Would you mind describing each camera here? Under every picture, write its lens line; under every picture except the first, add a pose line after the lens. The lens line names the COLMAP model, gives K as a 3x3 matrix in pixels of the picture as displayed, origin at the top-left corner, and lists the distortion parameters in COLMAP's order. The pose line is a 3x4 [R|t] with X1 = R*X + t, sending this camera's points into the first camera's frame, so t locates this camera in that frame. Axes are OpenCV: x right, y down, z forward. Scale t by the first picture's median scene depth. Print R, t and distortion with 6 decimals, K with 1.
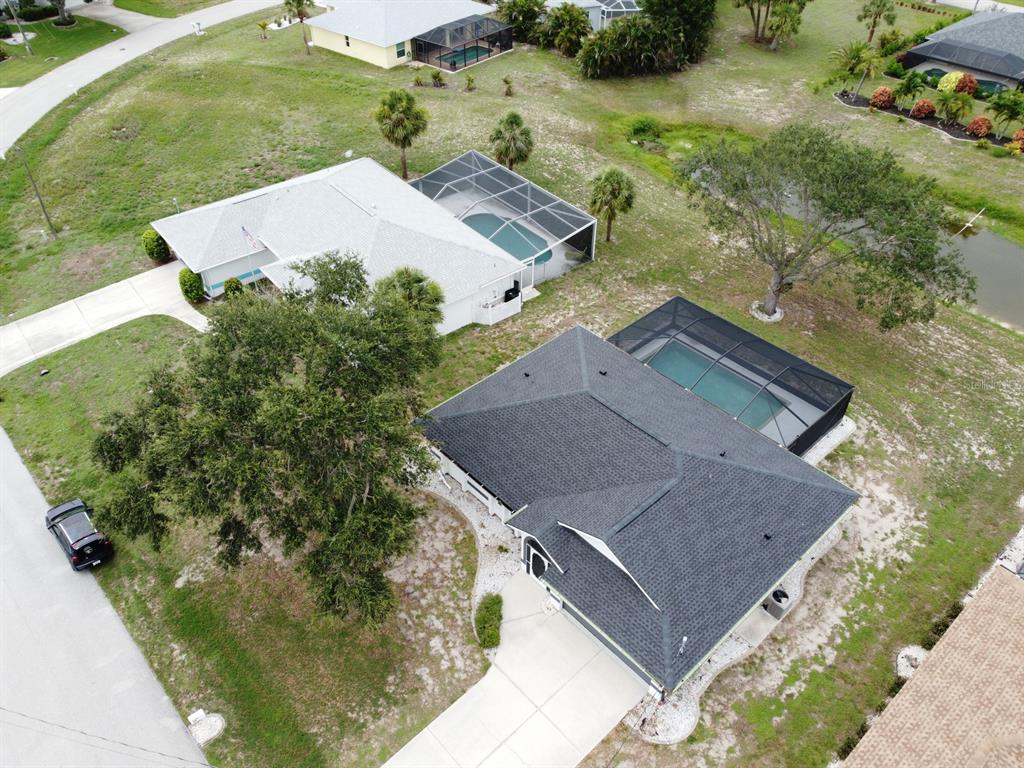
lens RADIAL K [[774.5, 0, 508.8], [0, 774.5, 384.1], [0, 0, 1]] dist [0.000813, -0.005888]
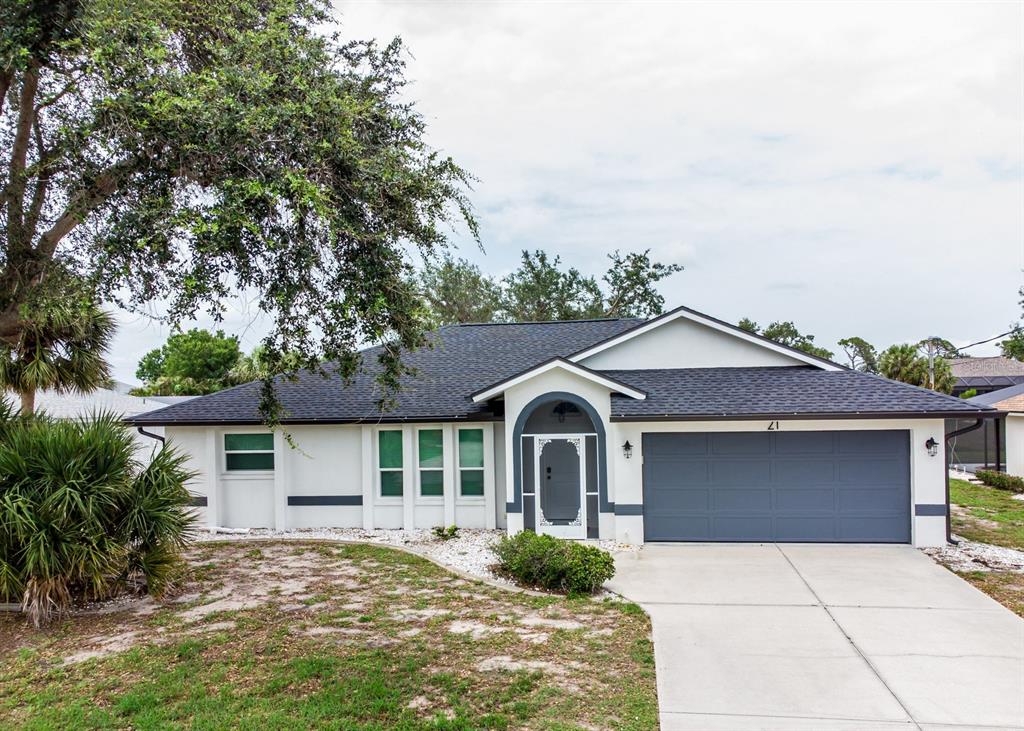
lens RADIAL K [[787.0, 0, 525.0], [0, 787.0, 395.5], [0, 0, 1]] dist [0.018900, -0.005736]
pose [[0.765381, -0.014226, 0.643420, -0.230334], [0.436845, 0.745649, -0.503163, 0.352193], [-0.472608, 0.666187, 0.576920, 0.586397]]
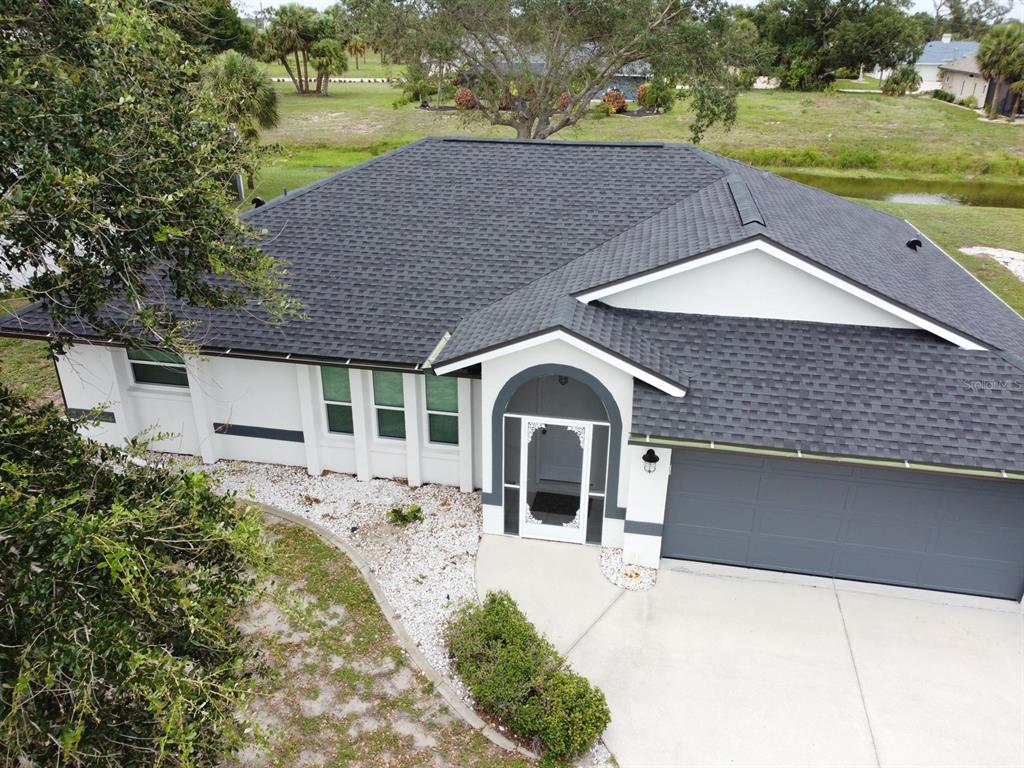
lens RADIAL K [[774.5, 0, 508.1], [0, 774.5, 384.5], [0, 0, 1]] dist [0.000813, -0.005888]
pose [[0.803179, -0.247357, 0.541958, -0.126115], [0.384552, 0.910077, -0.154532, 0.203059], [-0.454999, 0.332528, 0.826076, 0.594027]]
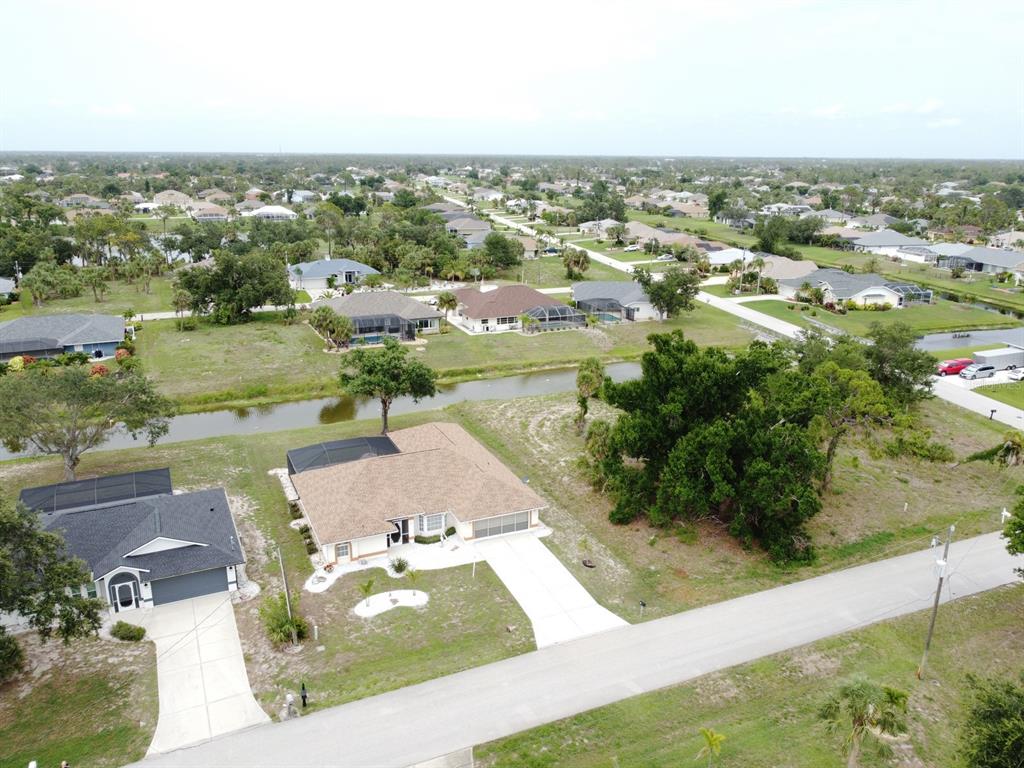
lens RADIAL K [[774.5, 0, 509.1], [0, 774.5, 383.7], [0, 0, 1]] dist [0.000813, -0.005888]
pose [[0.298826, -0.272328, 0.914626, -0.865738], [0.618526, 0.785125, 0.031685, 0.274034], [-0.726724, 0.556252, 0.403058, -0.357656]]
